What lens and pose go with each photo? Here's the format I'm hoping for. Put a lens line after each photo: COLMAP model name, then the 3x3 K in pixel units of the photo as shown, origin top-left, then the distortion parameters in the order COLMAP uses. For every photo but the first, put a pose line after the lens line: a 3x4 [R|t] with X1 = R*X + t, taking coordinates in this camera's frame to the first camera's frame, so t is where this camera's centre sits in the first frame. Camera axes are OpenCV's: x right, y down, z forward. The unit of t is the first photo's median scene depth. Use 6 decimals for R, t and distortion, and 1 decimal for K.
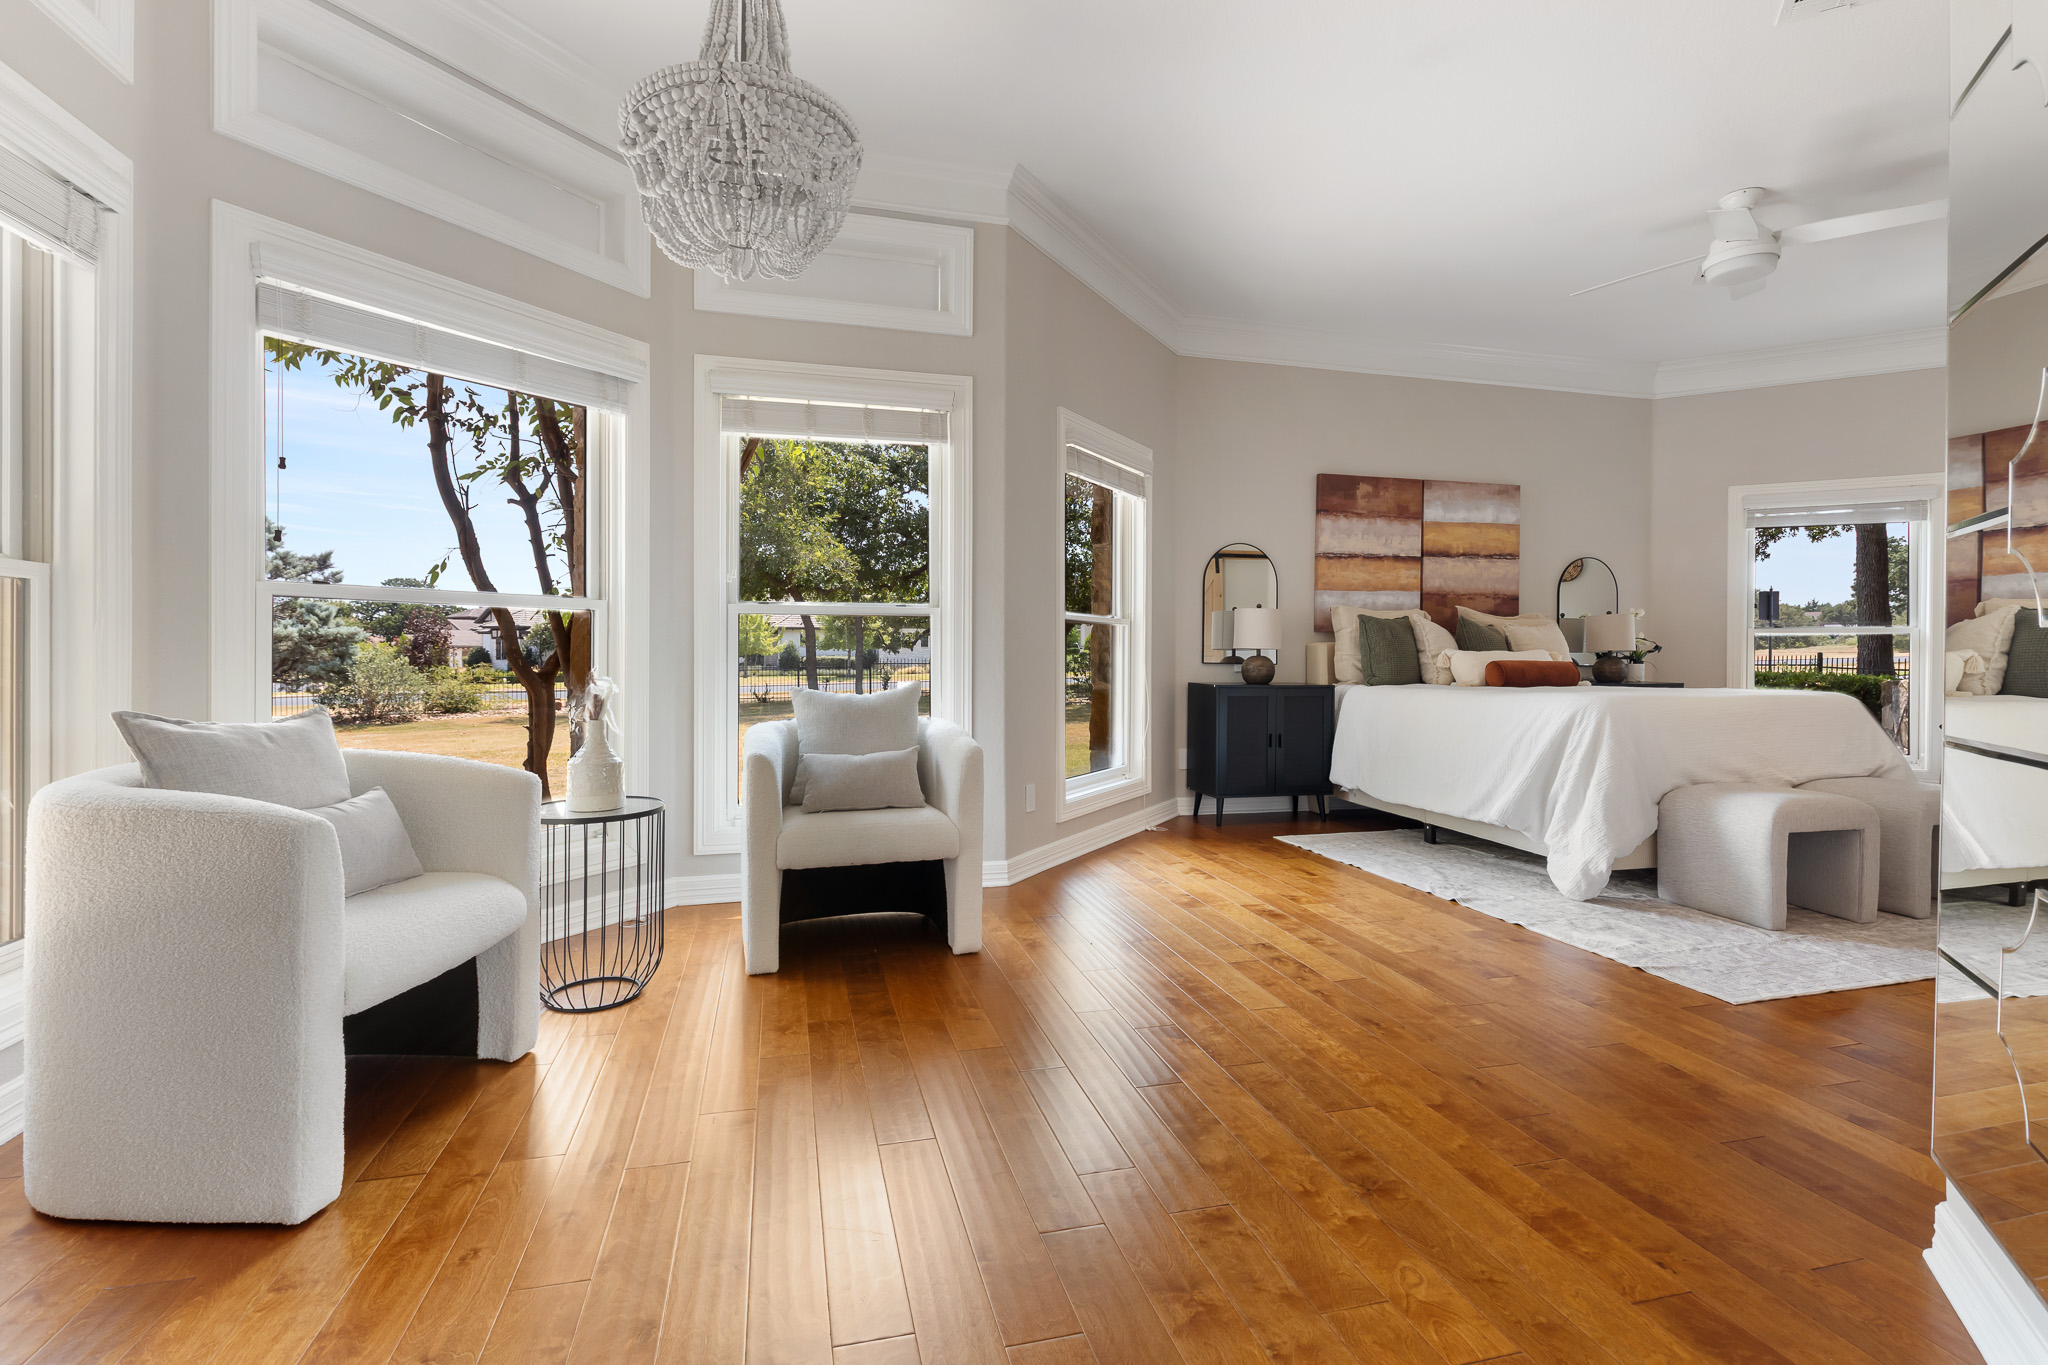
lens RADIAL K [[921.1, 0, 1025.2], [0, 921.1, 666.1], [0, 0, 1]] dist [0.001565, -0.000663]
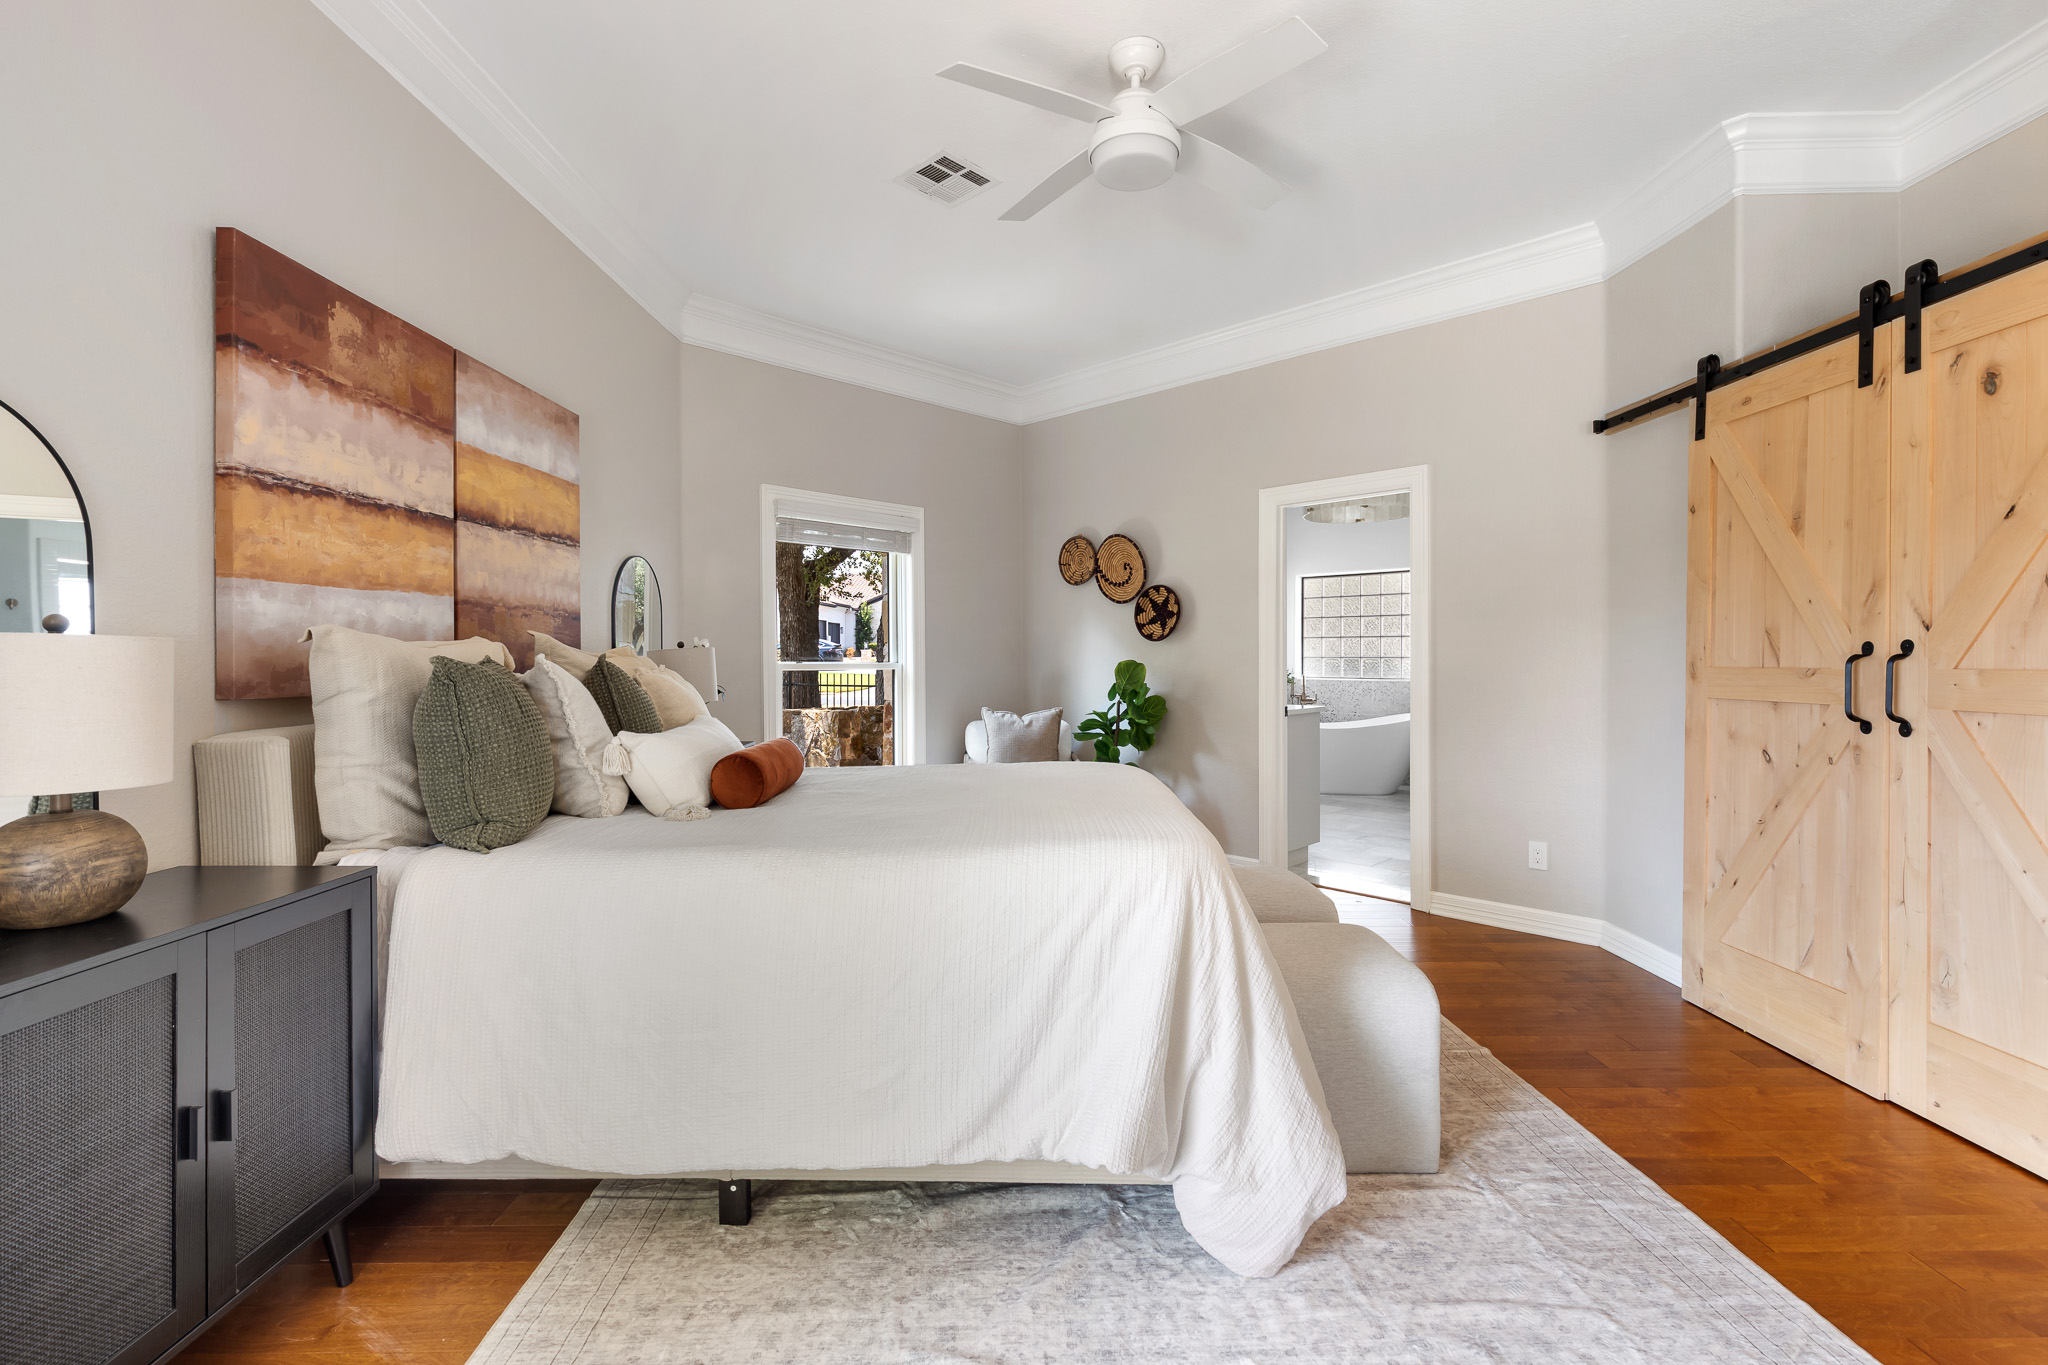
lens RADIAL K [[921.1, 0, 1025.2], [0, 921.1, 666.1], [0, 0, 1]] dist [0.001565, -0.000663]
pose [[0.249521, -0.016305, 0.968232, 0.066301], [0.020132, 0.999729, 0.011647, -0.049070], [-0.968160, 0.016586, 0.249782, 0.650238]]
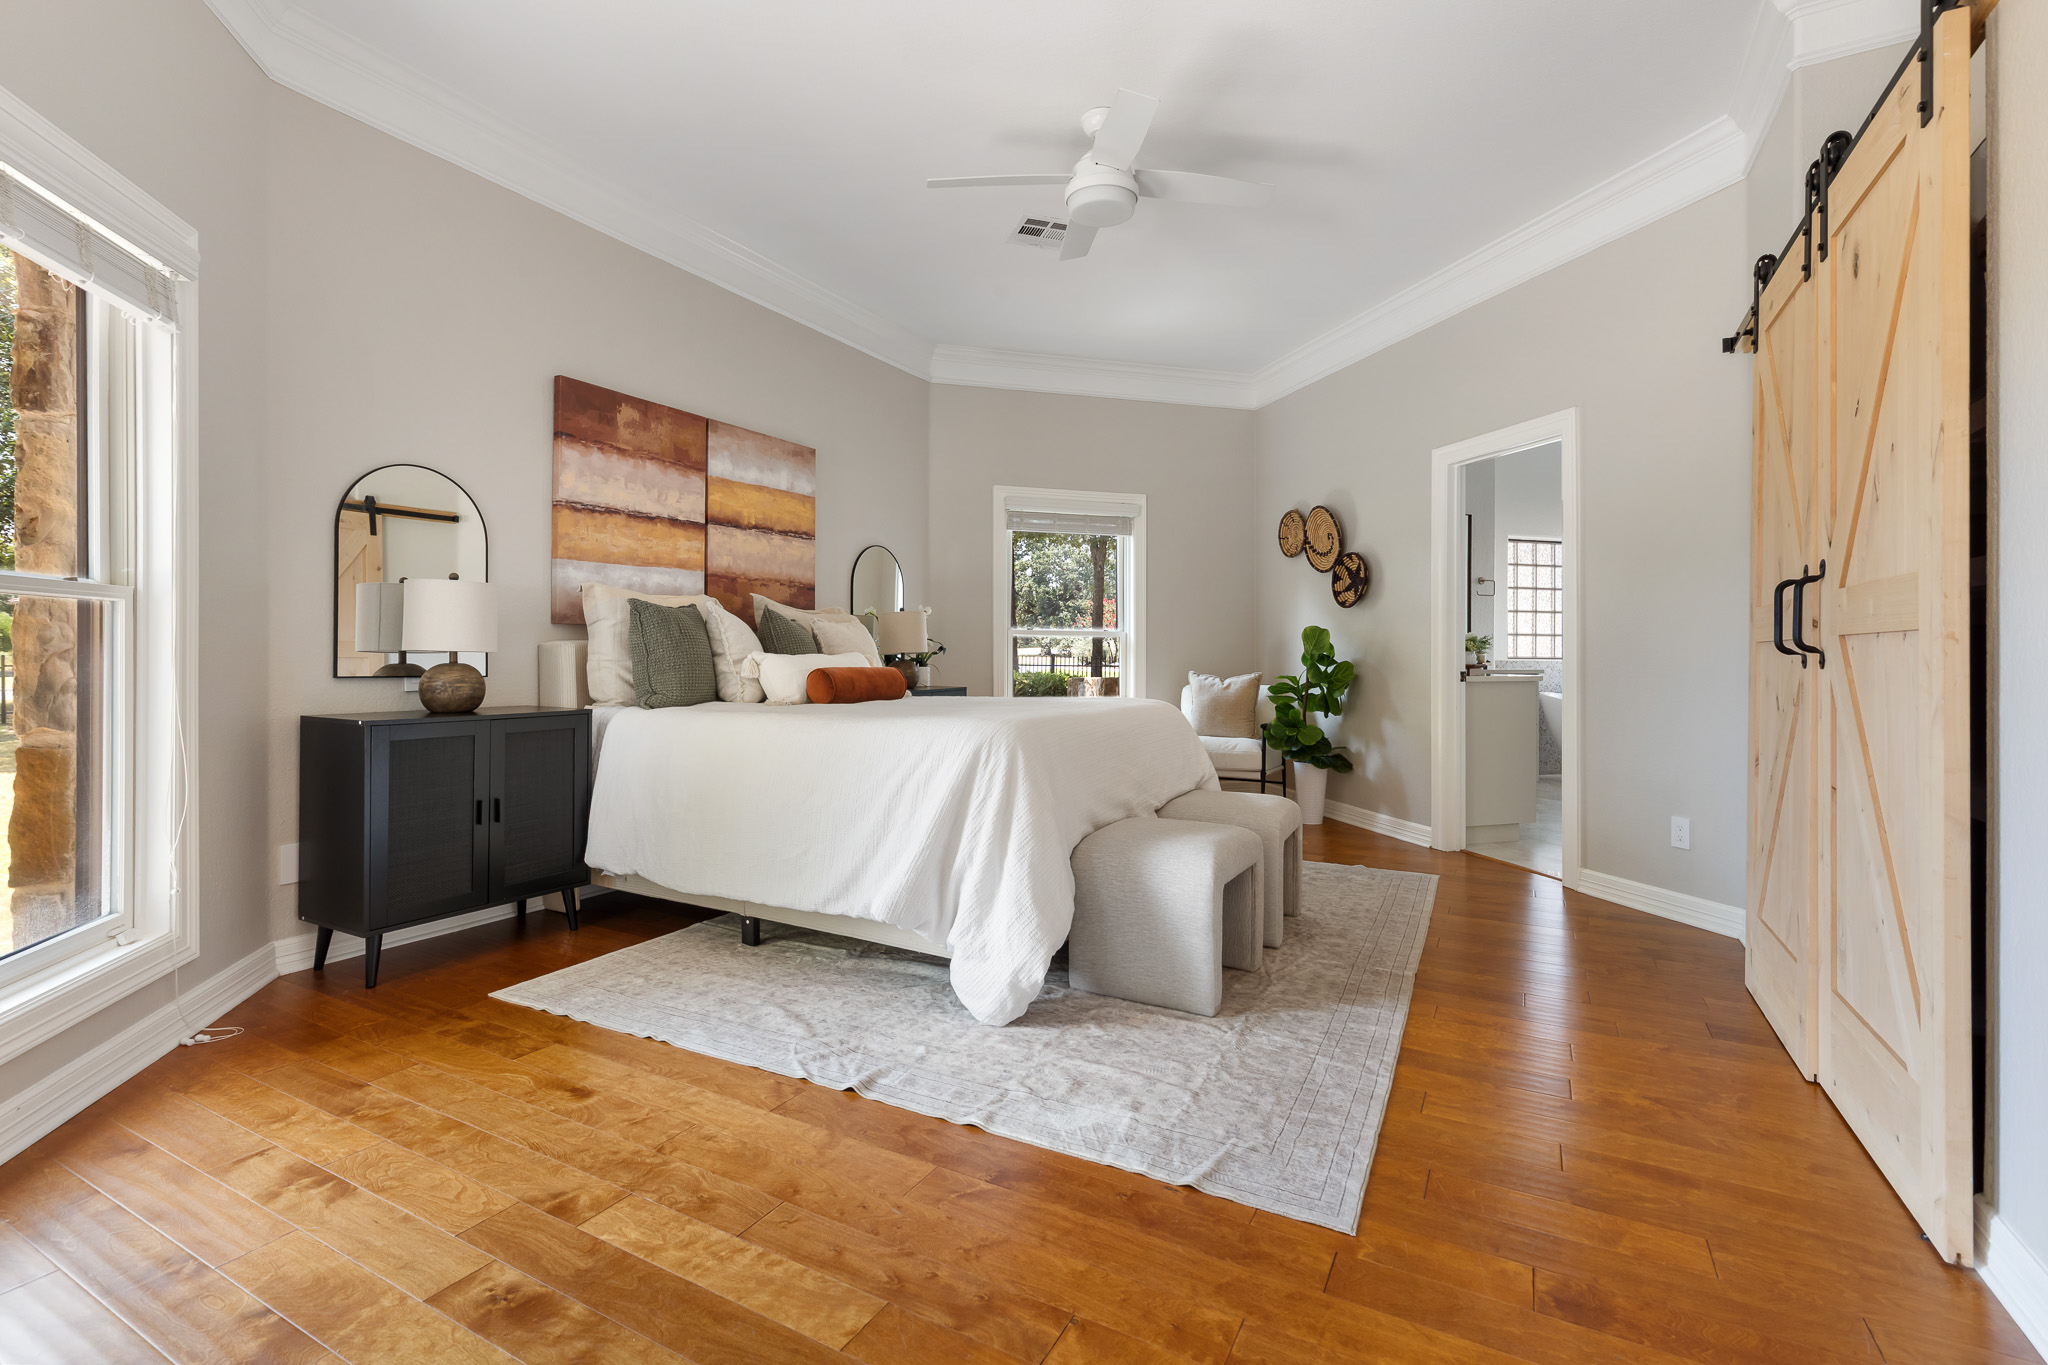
lens RADIAL K [[924.9, 0, 1016.3], [0, 924.9, 653.4], [0, 0, 1]] dist [0.004875, -0.001003]
pose [[0.690814, -0.001508, 0.723031, 0.075768], [0.009314, 0.999933, -0.006813, -0.009863], [-0.722972, 0.011441, 0.690782, 0.337077]]
